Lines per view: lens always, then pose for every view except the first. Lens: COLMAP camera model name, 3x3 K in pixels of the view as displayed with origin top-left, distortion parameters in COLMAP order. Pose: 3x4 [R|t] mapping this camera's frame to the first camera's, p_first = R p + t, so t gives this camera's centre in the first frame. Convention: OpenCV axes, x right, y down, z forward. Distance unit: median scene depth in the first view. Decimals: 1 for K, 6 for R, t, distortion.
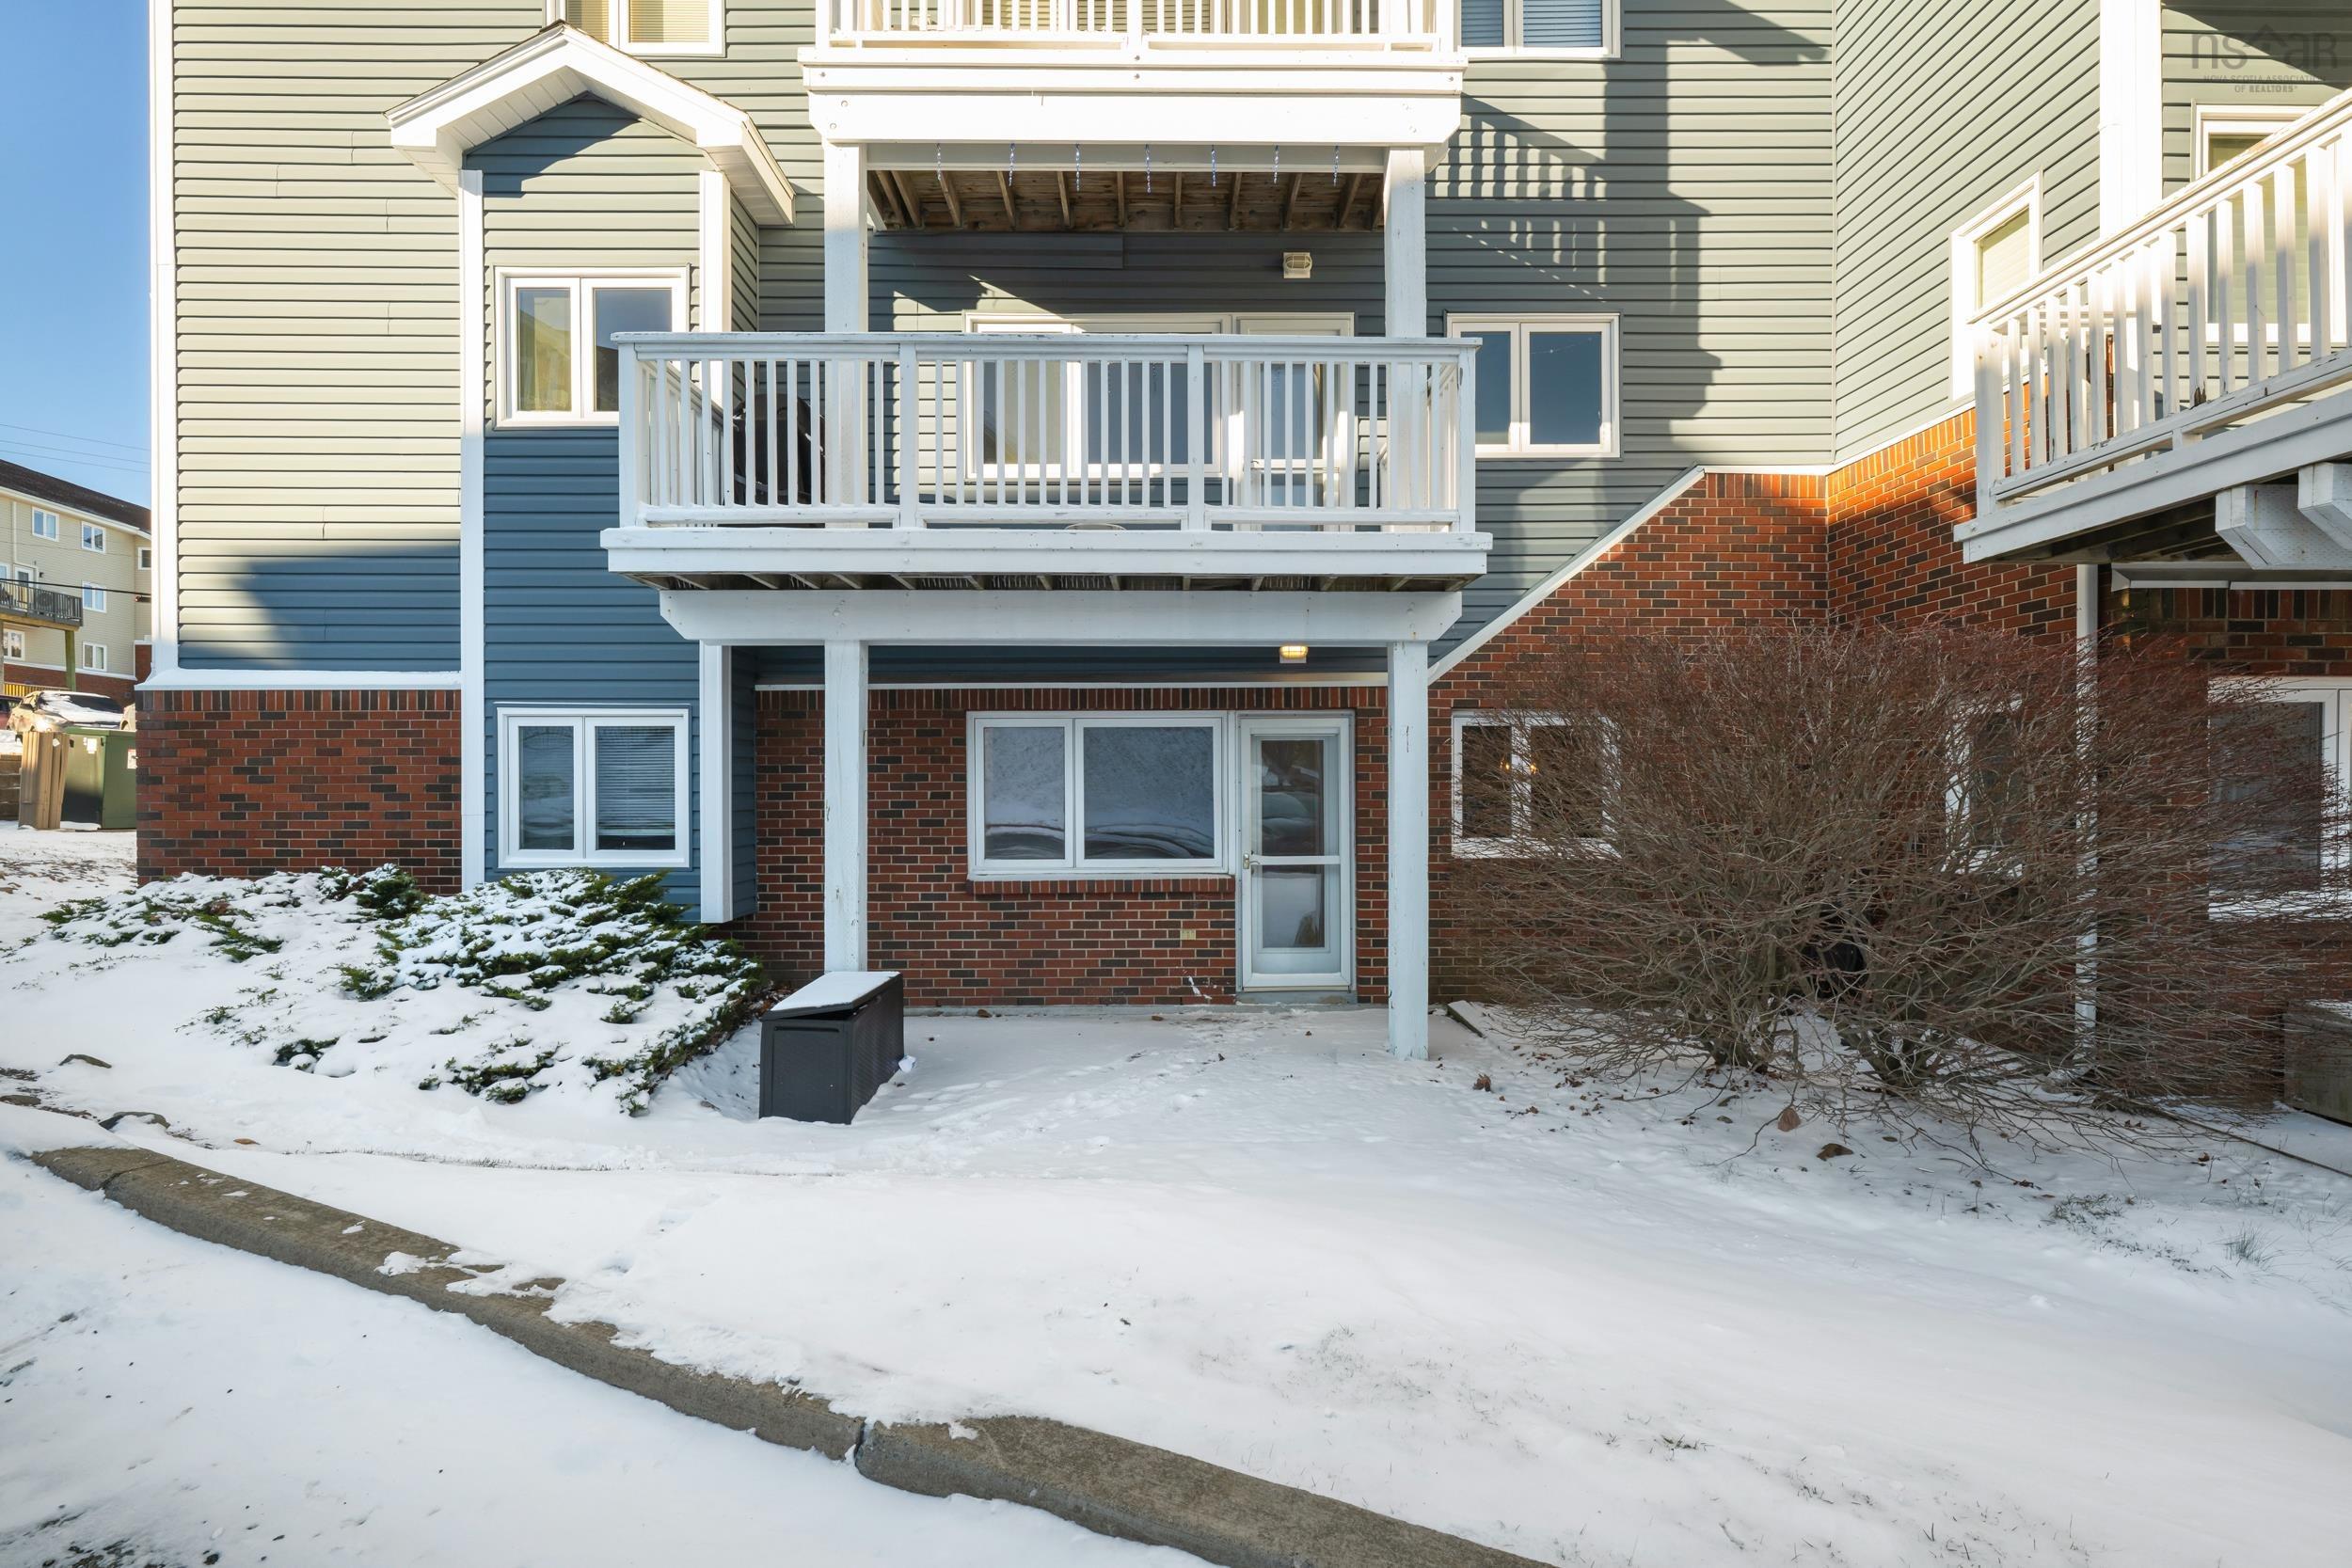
lens RADIAL K [[1050.2, 0, 1180.8], [0, 1050.2, 786.6], [0, 0, 1]] dist [-0.004864, 0.003216]
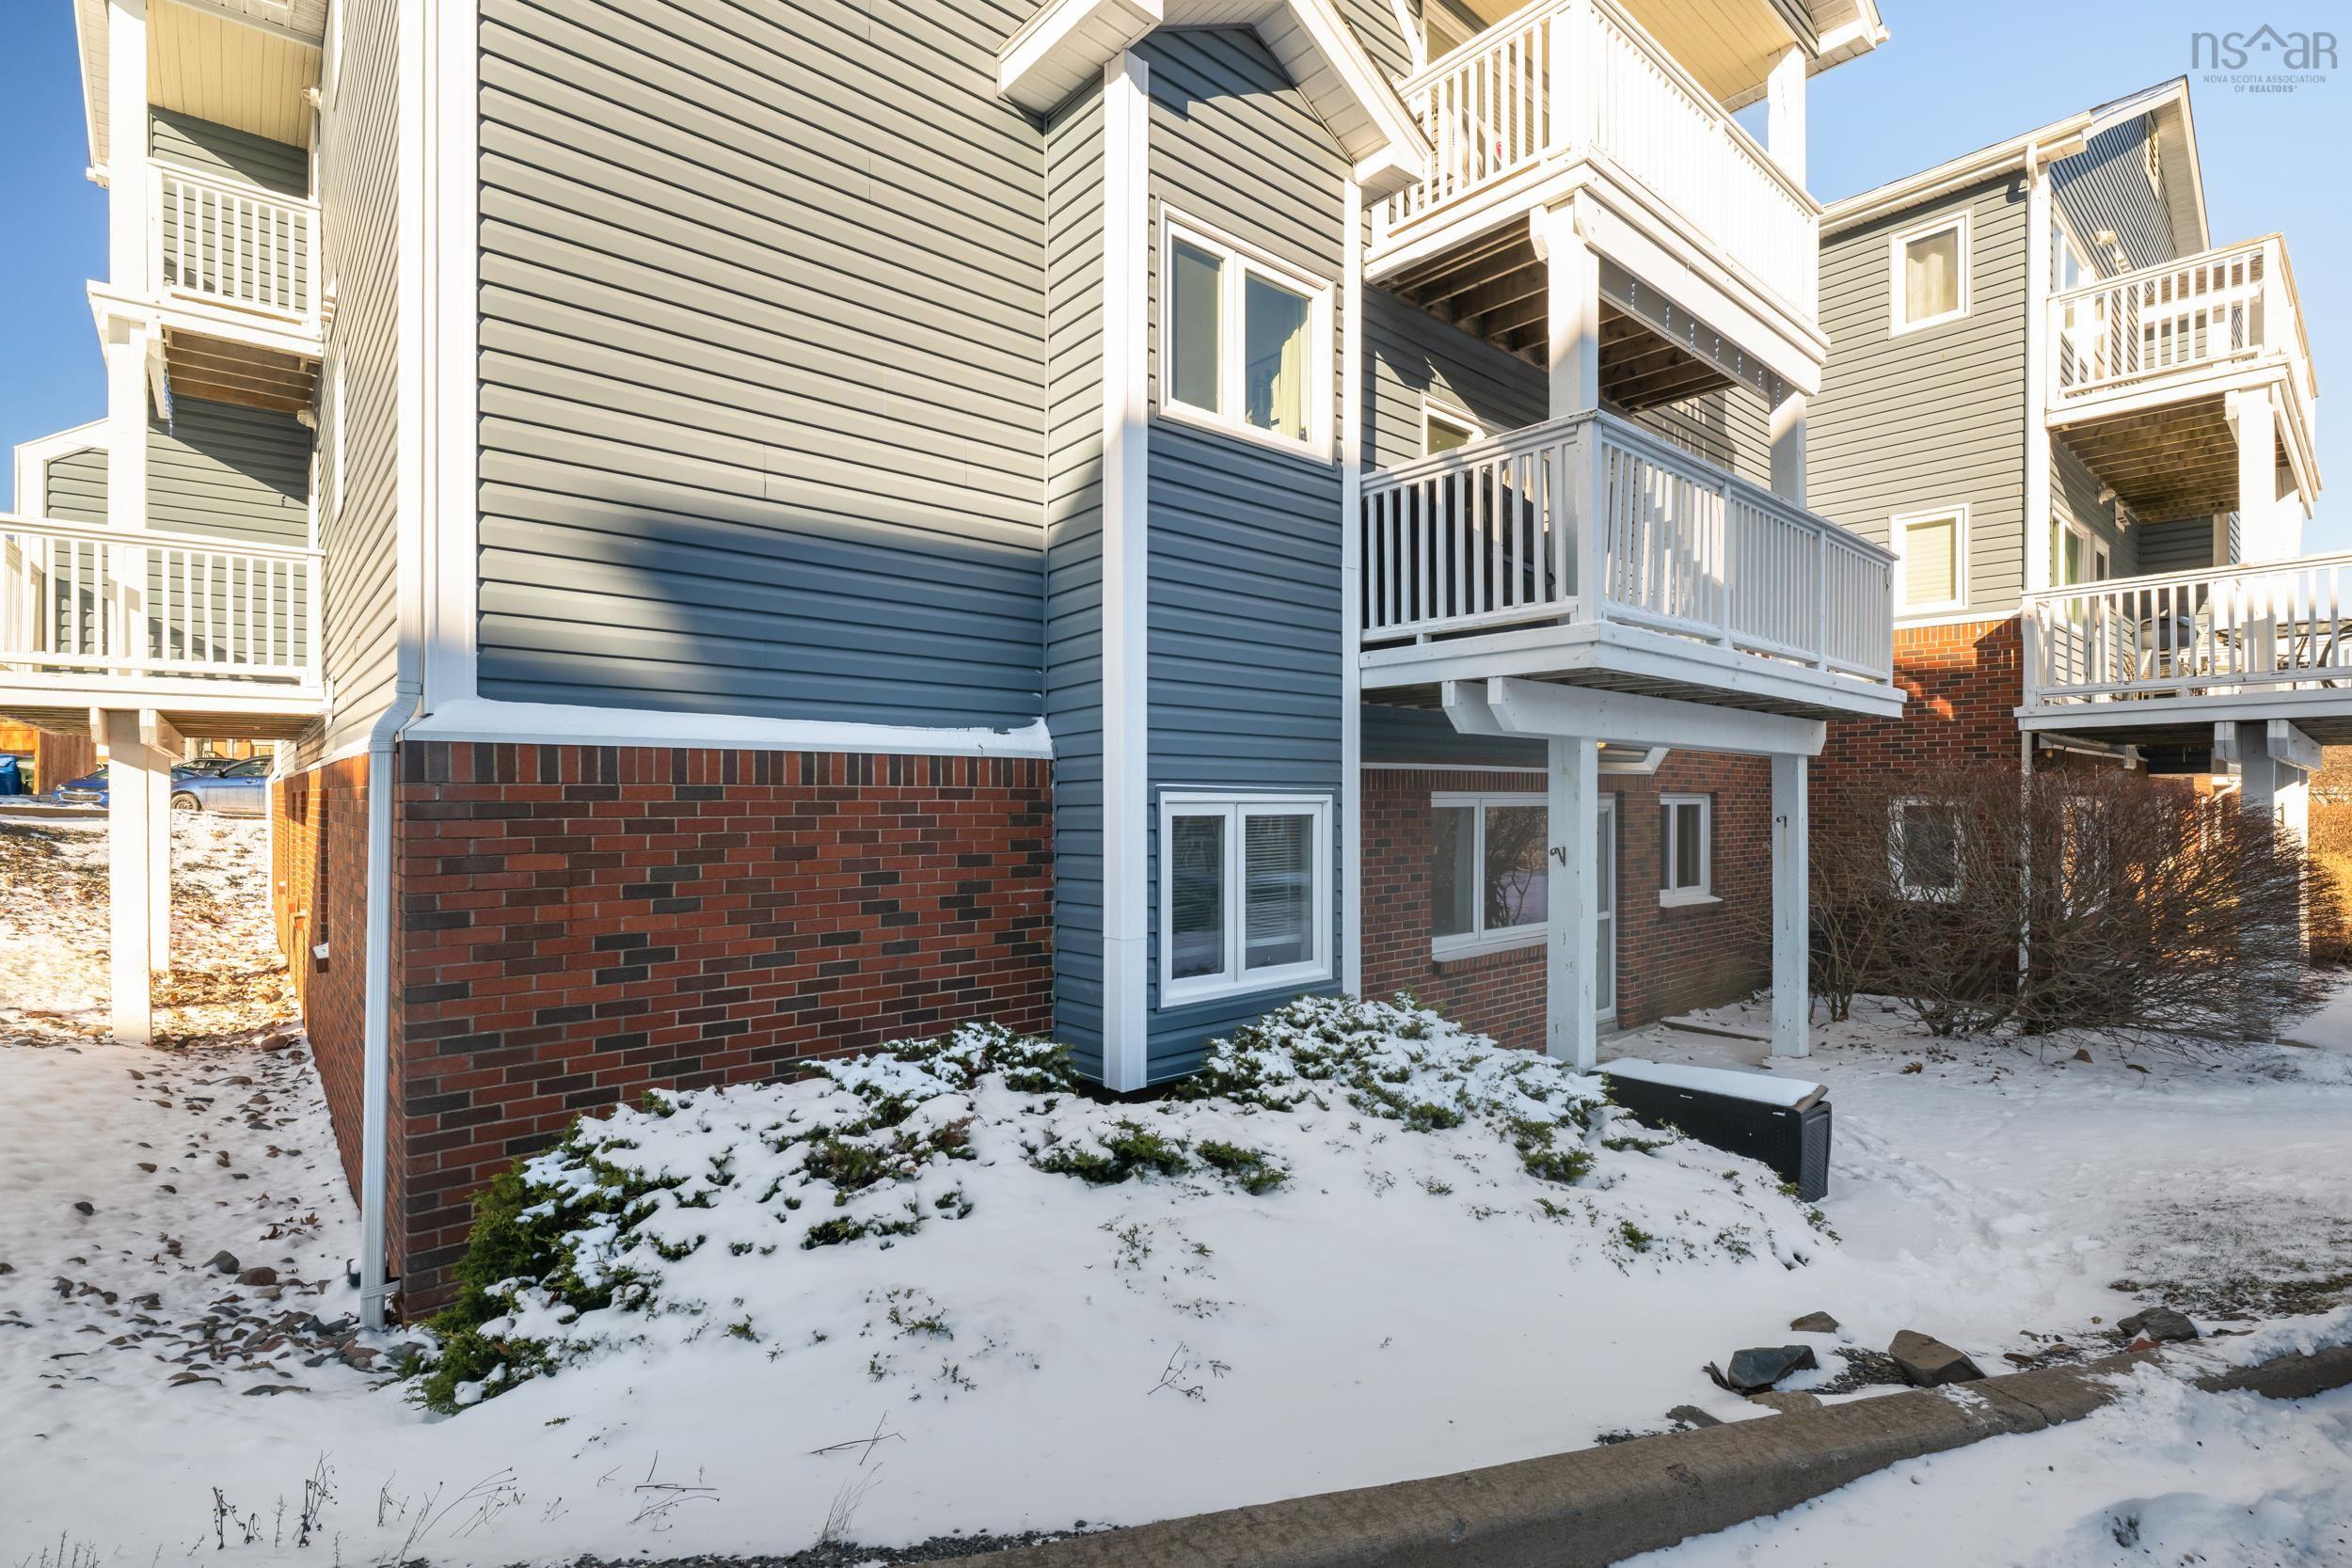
lens RADIAL K [[1050.2, 0, 1182.3], [0, 1050.2, 791.9], [0, 0, 1]] dist [-0.004864, 0.003216]
pose [[0.764203, 0.006005, 0.644948, -1.034287], [-0.002664, 0.999978, -0.006154, -0.065385], [-0.644971, 0.002985, 0.764202, 0.389759]]
